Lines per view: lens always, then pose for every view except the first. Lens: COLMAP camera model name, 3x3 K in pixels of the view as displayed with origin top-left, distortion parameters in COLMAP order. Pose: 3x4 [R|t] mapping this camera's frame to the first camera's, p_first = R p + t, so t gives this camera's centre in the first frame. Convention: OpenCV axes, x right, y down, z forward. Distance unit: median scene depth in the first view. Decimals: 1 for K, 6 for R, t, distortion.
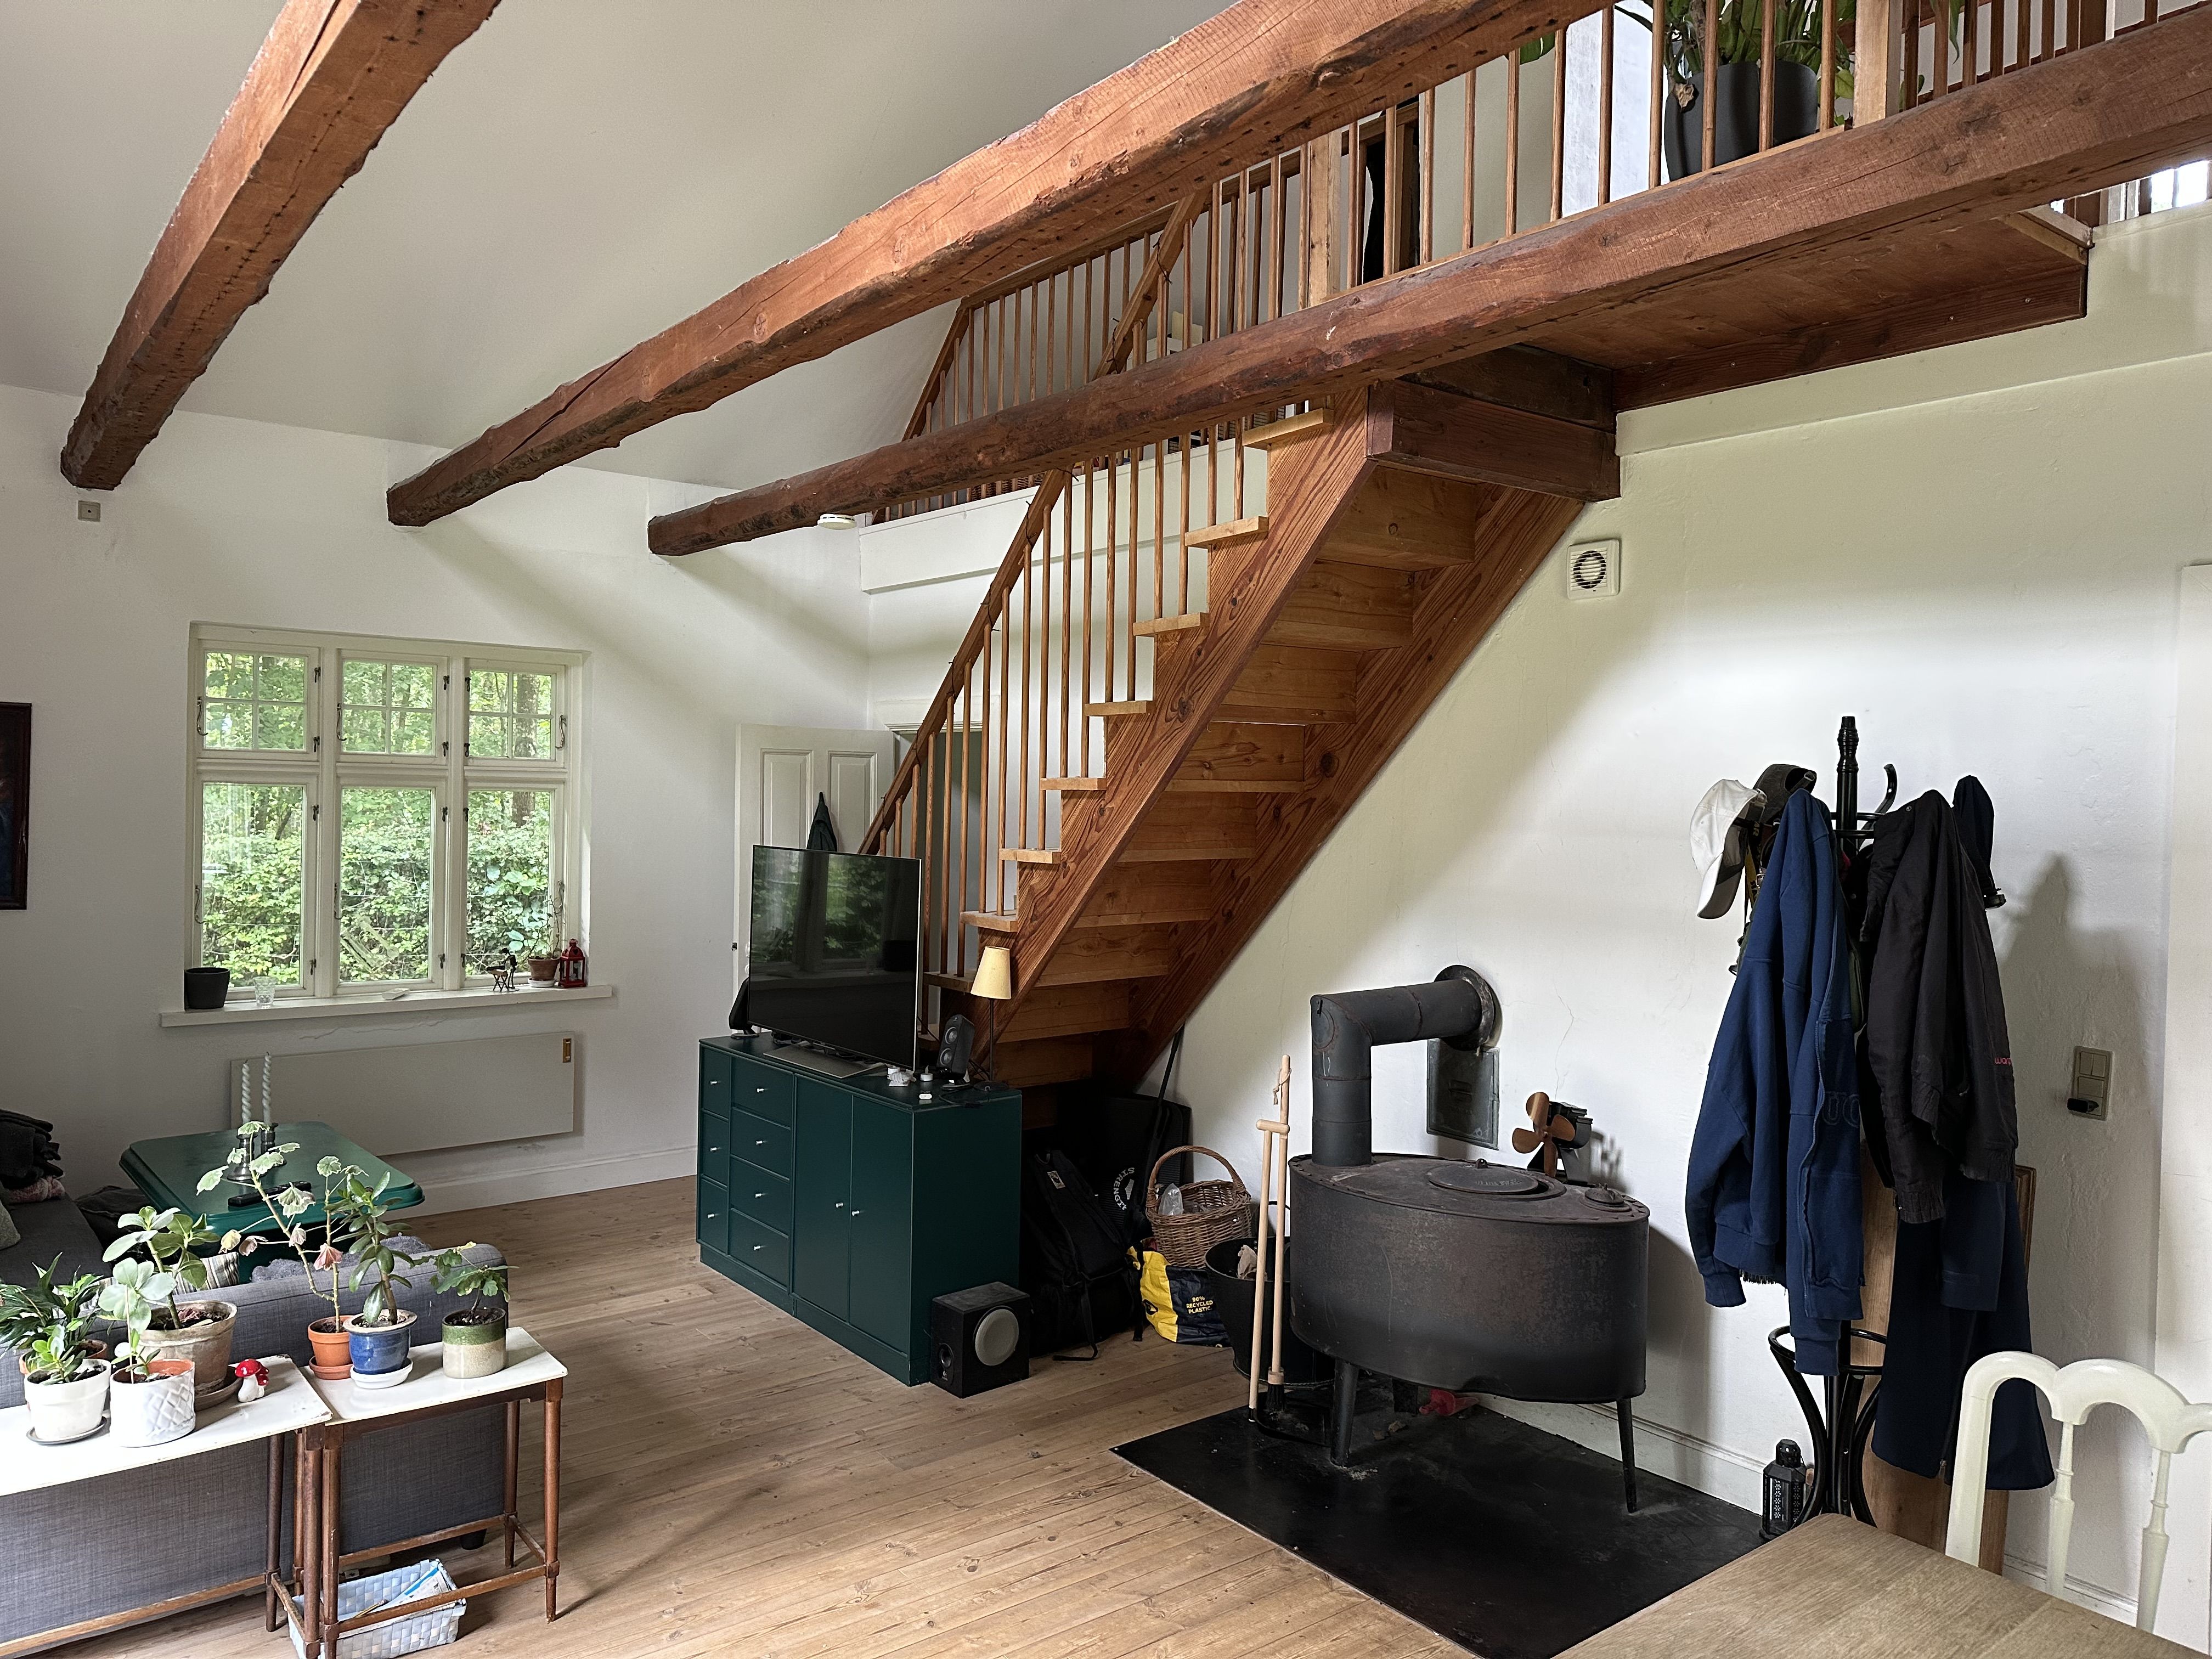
lens RADIAL K [[1546.3, 0, 1106.0], [0, 1546.3, 829.5], [0, 0, 1]] dist [0.009573, 0.001723]
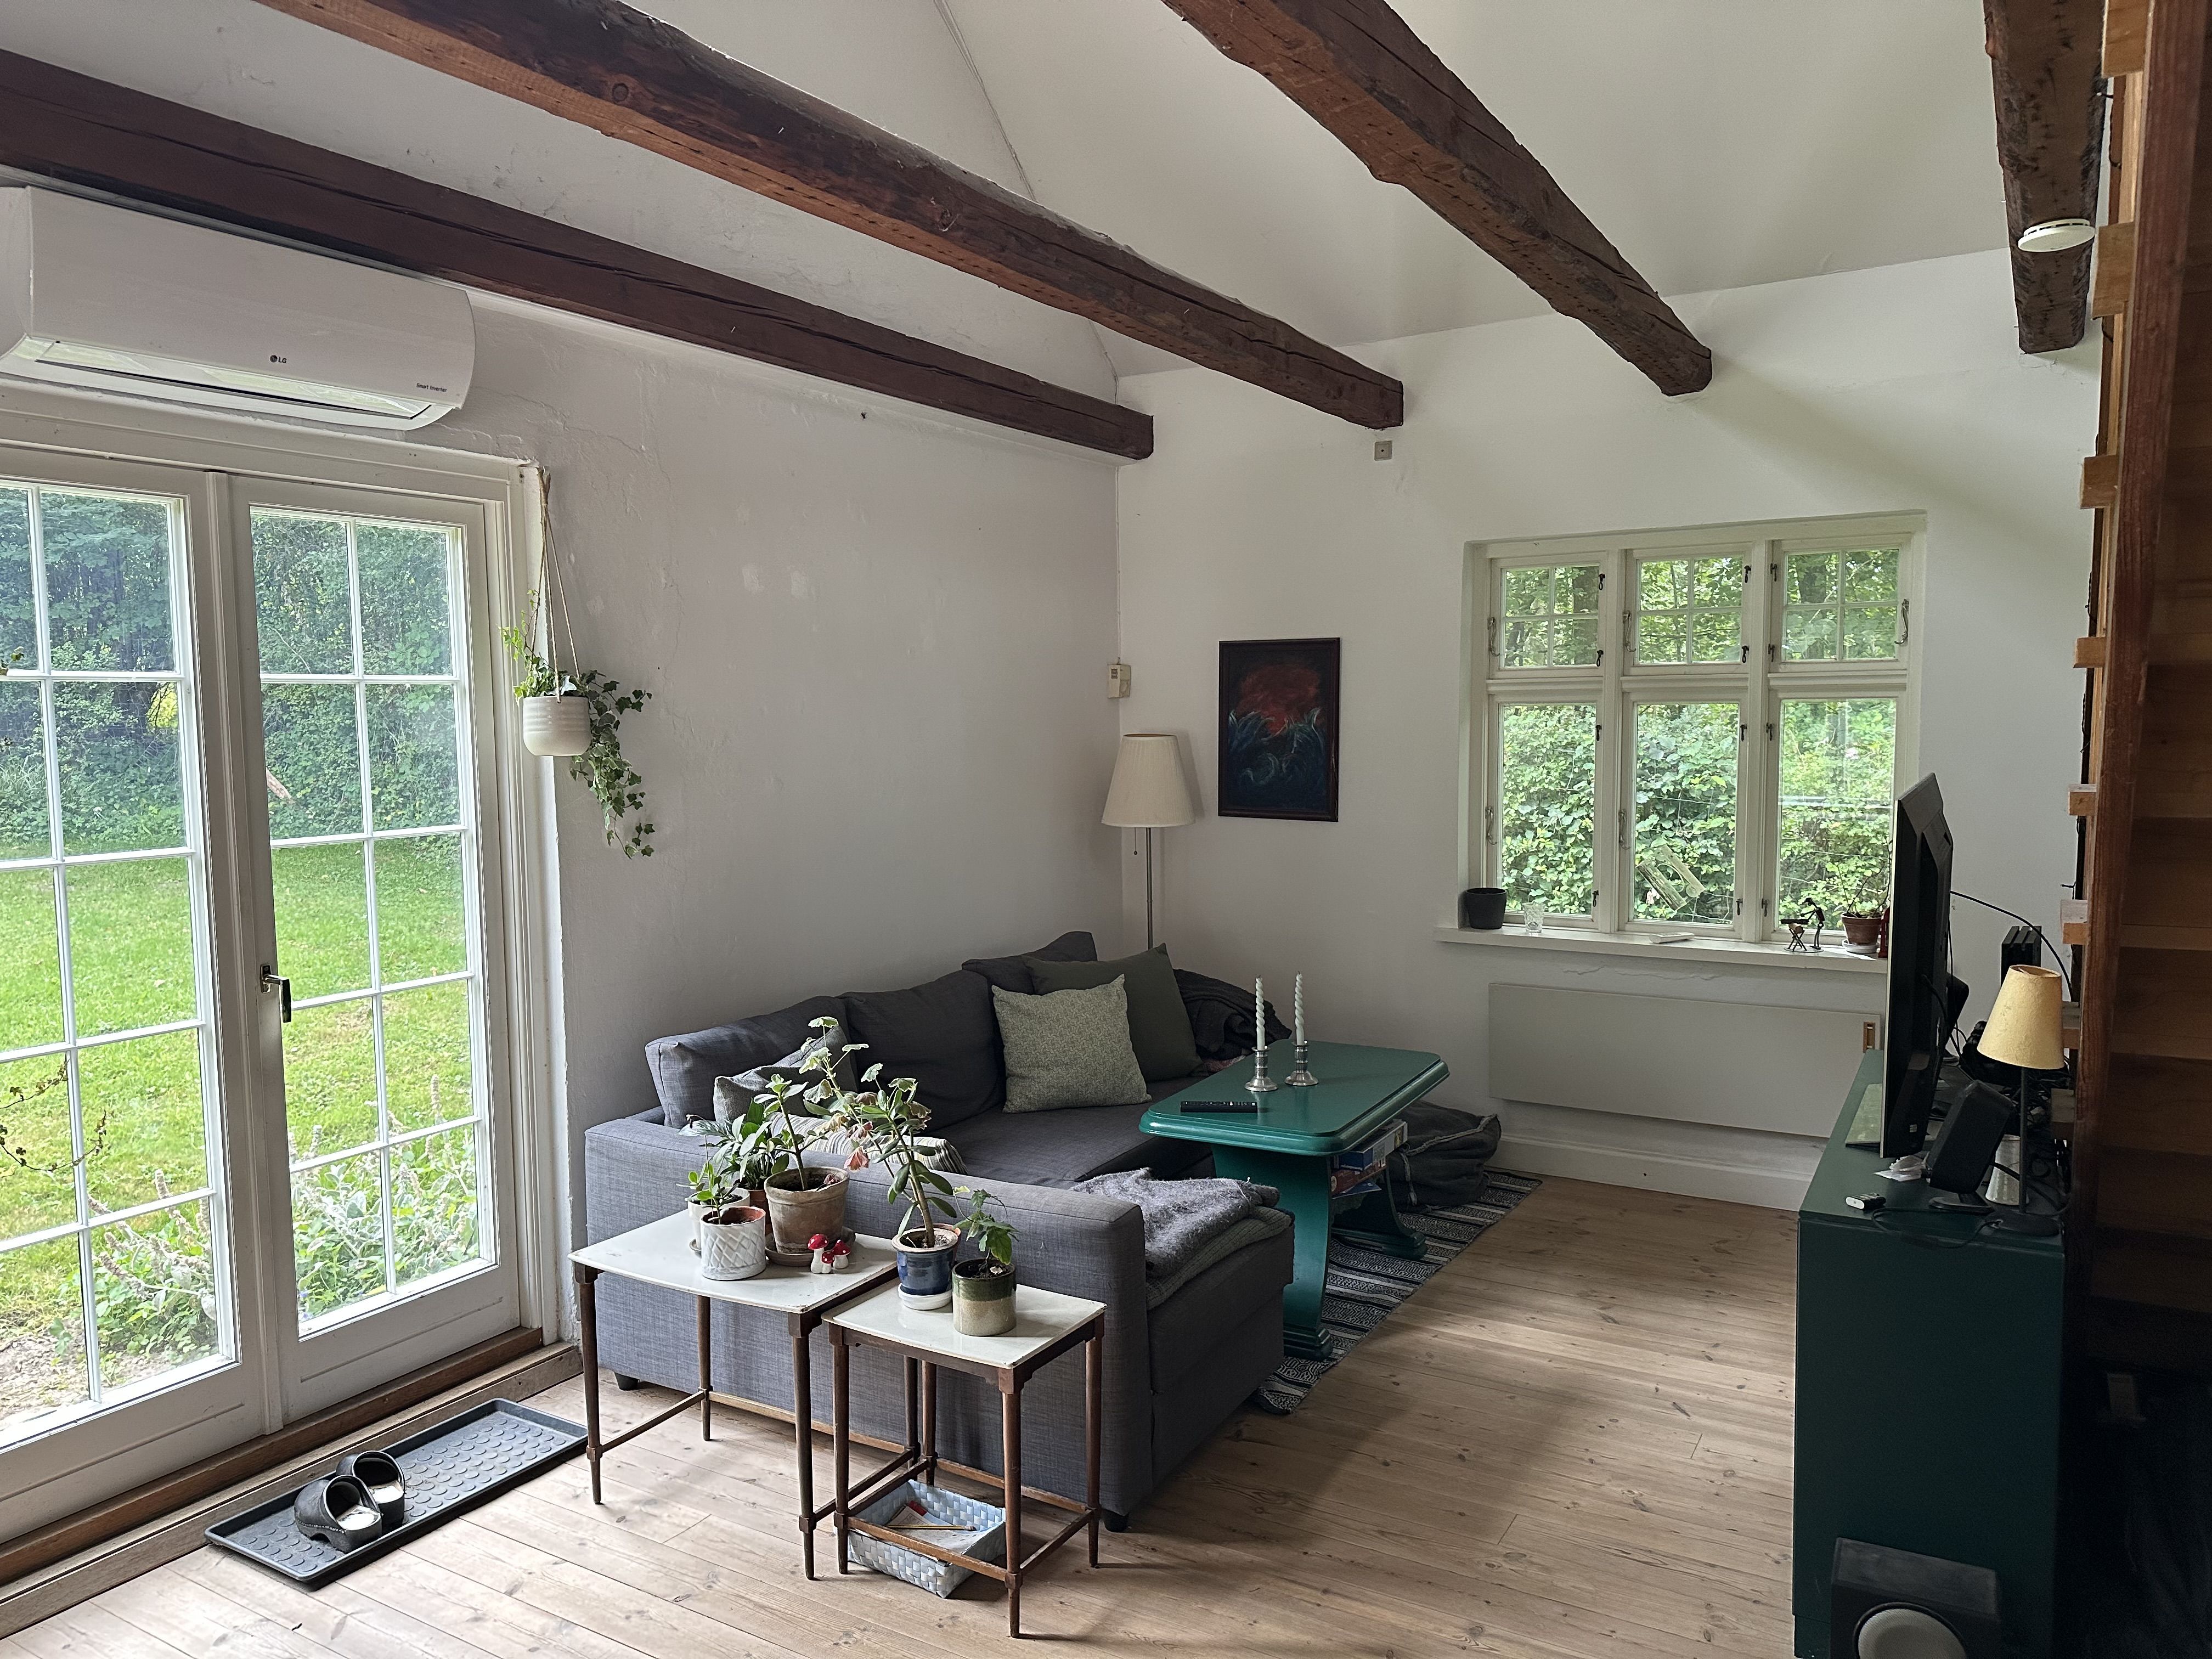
lens RADIAL K [[1546.3, 0, 1106.0], [0, 1546.3, 829.5], [0, 0, 1]] dist [0.009573, 0.001723]
pose [[0.352394, 0.049097, -0.934563, 0.256908], [-0.004159, 0.998695, 0.050899, 0.001303], [0.935842, -0.014050, 0.352139, 0.405625]]
